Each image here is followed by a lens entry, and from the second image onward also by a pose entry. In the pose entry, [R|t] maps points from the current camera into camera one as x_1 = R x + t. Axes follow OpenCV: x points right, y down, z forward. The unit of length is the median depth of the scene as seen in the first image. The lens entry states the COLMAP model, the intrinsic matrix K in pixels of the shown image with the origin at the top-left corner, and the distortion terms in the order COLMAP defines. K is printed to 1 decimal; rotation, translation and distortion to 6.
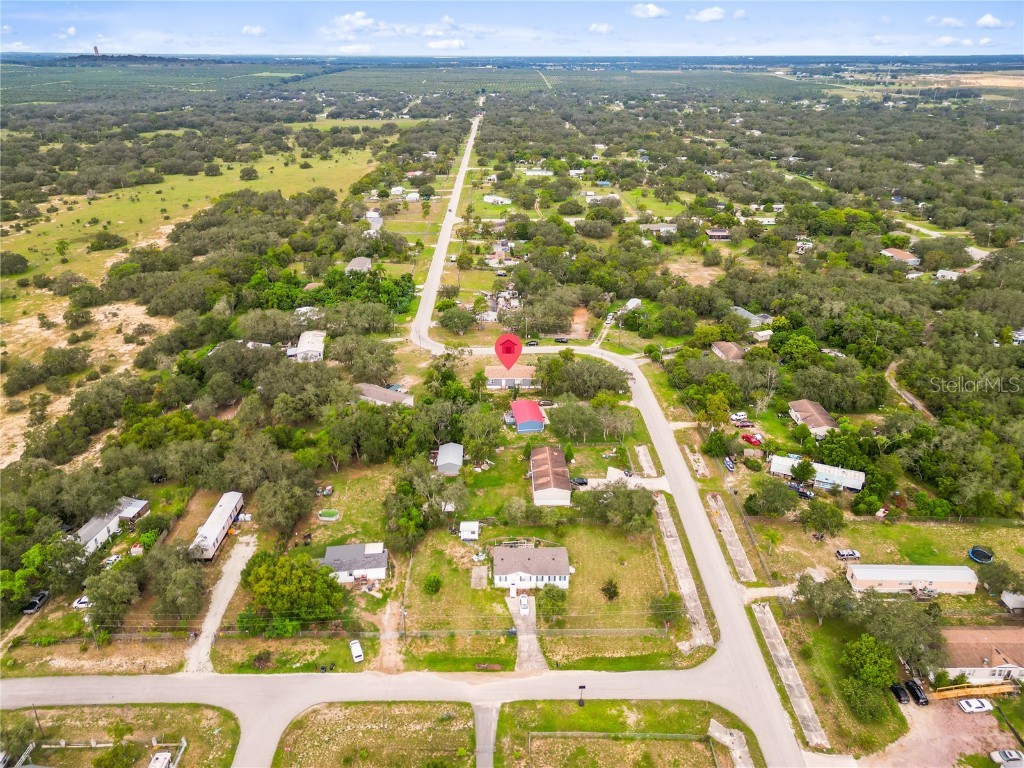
lens RADIAL K [[719.4, 0, 509.7], [0, 719.4, 383.7], [0, 0, 1]] dist [0.073181, -0.079702]
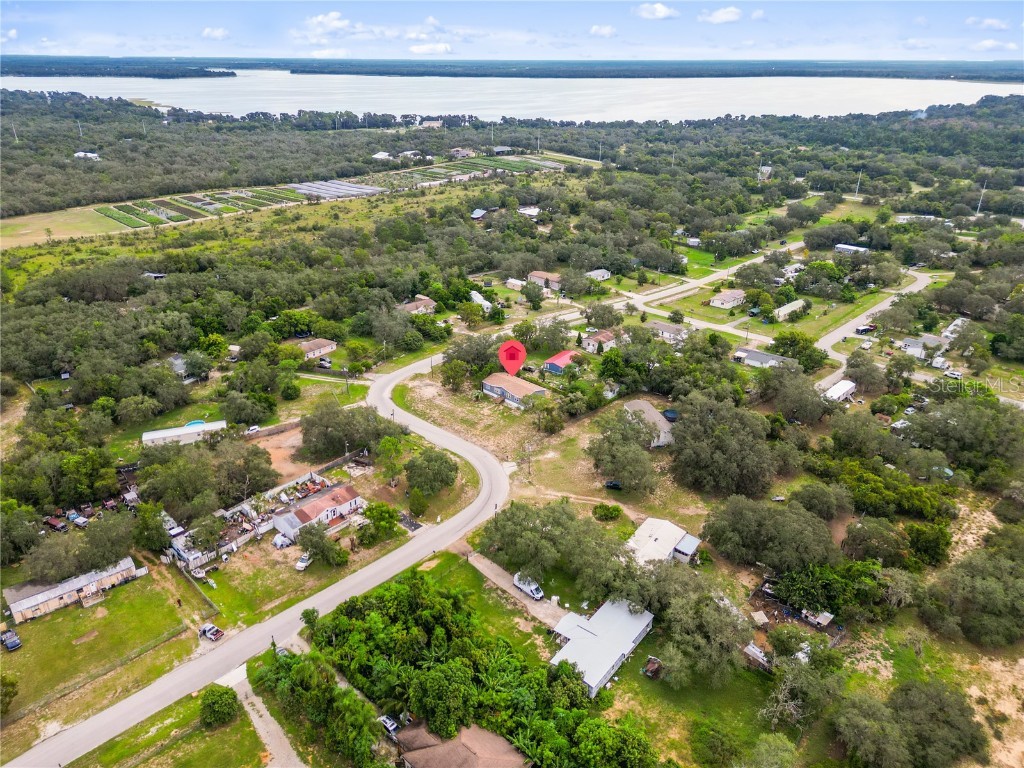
lens RADIAL K [[723.5, 0, 512.0], [0, 723.5, 384.0], [0, 0, 1]] dist [0.061336, -0.055183]
pose [[-0.706614, -0.304071, 0.638934, -0.677690], [0.273865, 0.715068, 0.643177, -0.706477], [-0.652453, 0.629460, -0.422003, 1.534529]]
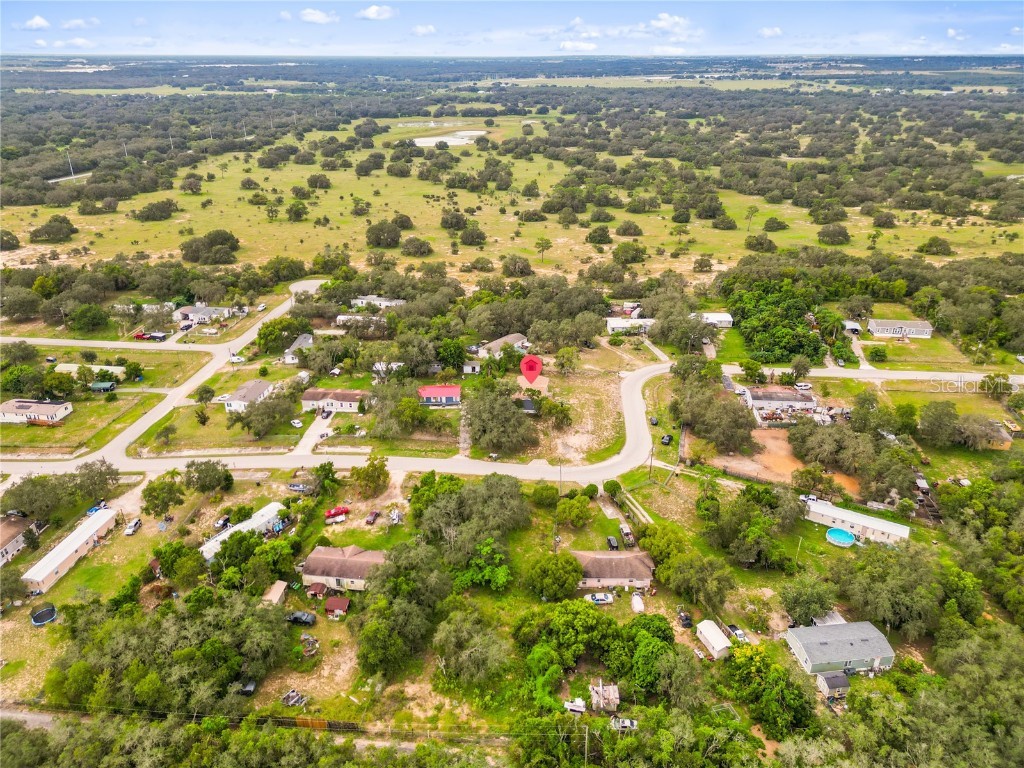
lens RADIAL K [[710.1, 0, 514.9], [0, 710.1, 406.7], [0, 0, 1]] dist [0.043121, -0.028120]
pose [[-0.120430, 0.433290, -0.893172, 0.941278], [-0.402410, 0.801178, 0.442921, -0.448534], [0.907503, 0.412763, 0.077874, 0.992929]]
